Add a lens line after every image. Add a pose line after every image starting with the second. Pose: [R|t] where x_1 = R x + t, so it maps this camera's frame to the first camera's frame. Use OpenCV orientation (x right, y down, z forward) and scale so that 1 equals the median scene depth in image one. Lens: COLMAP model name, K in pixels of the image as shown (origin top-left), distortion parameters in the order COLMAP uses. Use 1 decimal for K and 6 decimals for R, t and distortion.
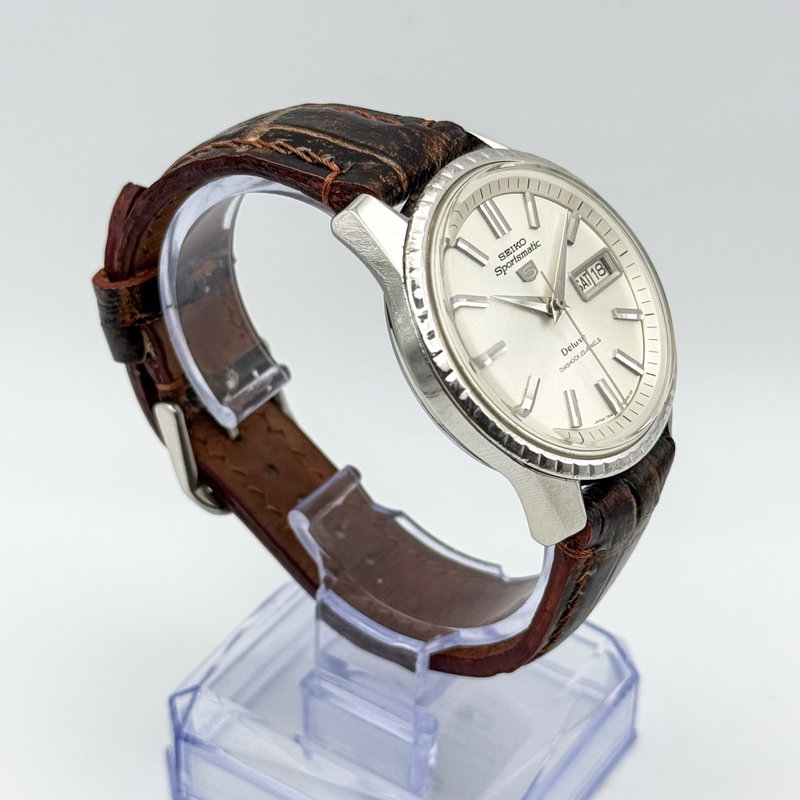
lens RADIAL K [[2001.6, 0, 399.9], [0, 2001.6, 397.7], [0, 0, 1]] dist [0.176575, 0.000000]
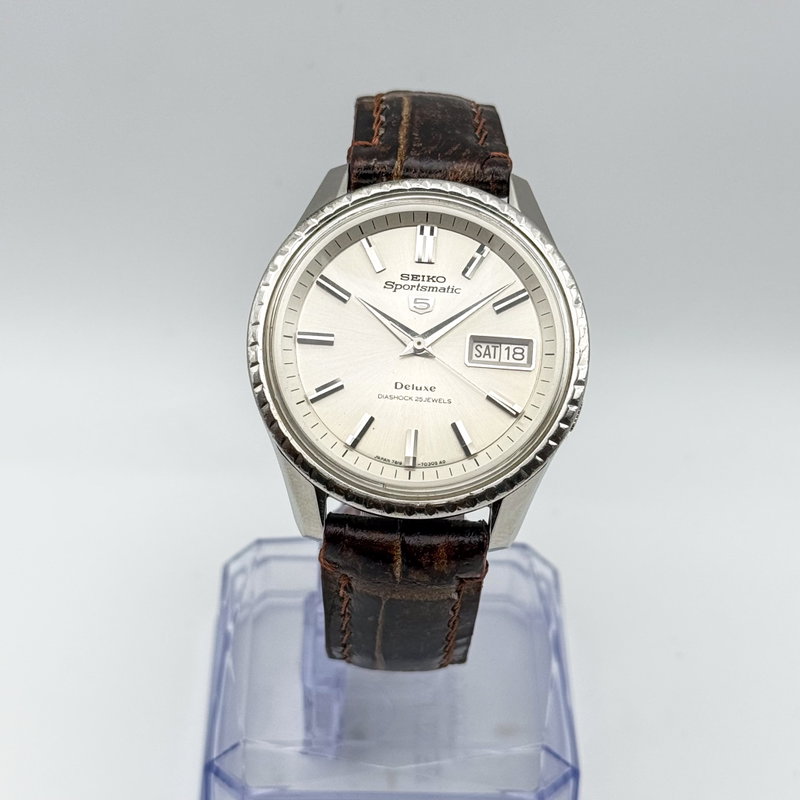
lens RADIAL K [[2001.6, 0, 400.2], [0, 2001.6, 404.7], [0, 0, 1]] dist [0.176575, 0.000000]
pose [[0.558586, 0.498842, -0.662675, 0.739210], [-0.506060, 0.837970, 0.204228, -0.216369], [0.657180, 0.221274, 0.720522, 0.254882]]
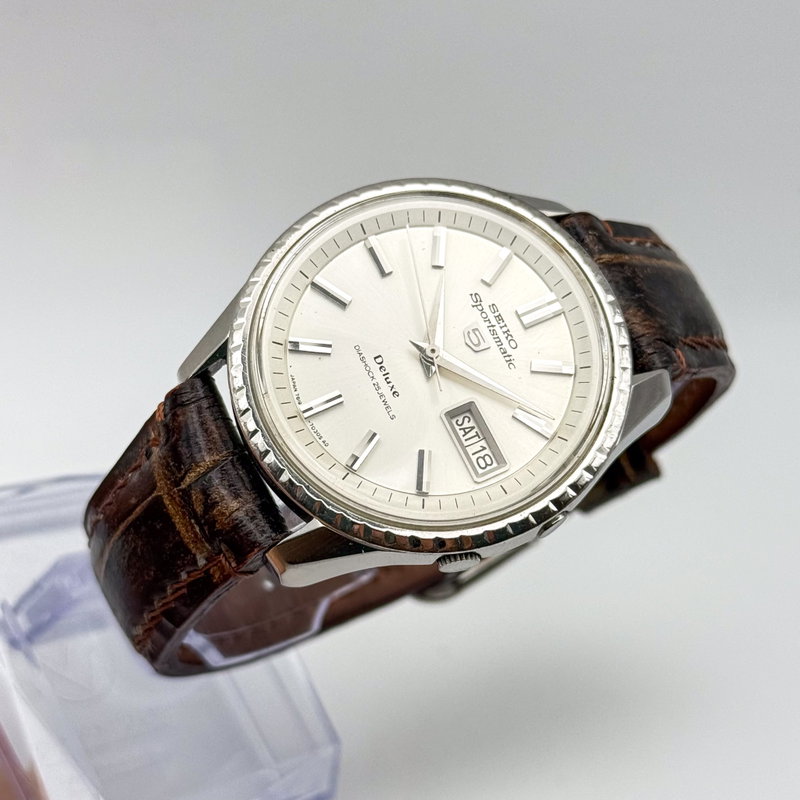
lens RADIAL K [[2001.6, 0, 399.2], [0, 2001.6, 402.5], [0, 0, 1]] dist [0.176575, 0.000000]
pose [[-0.192785, 0.506243, -0.840566, 0.793823], [-0.963388, 0.065016, 0.260110, -0.247912], [0.186329, 0.859936, 0.475175, 0.581599]]
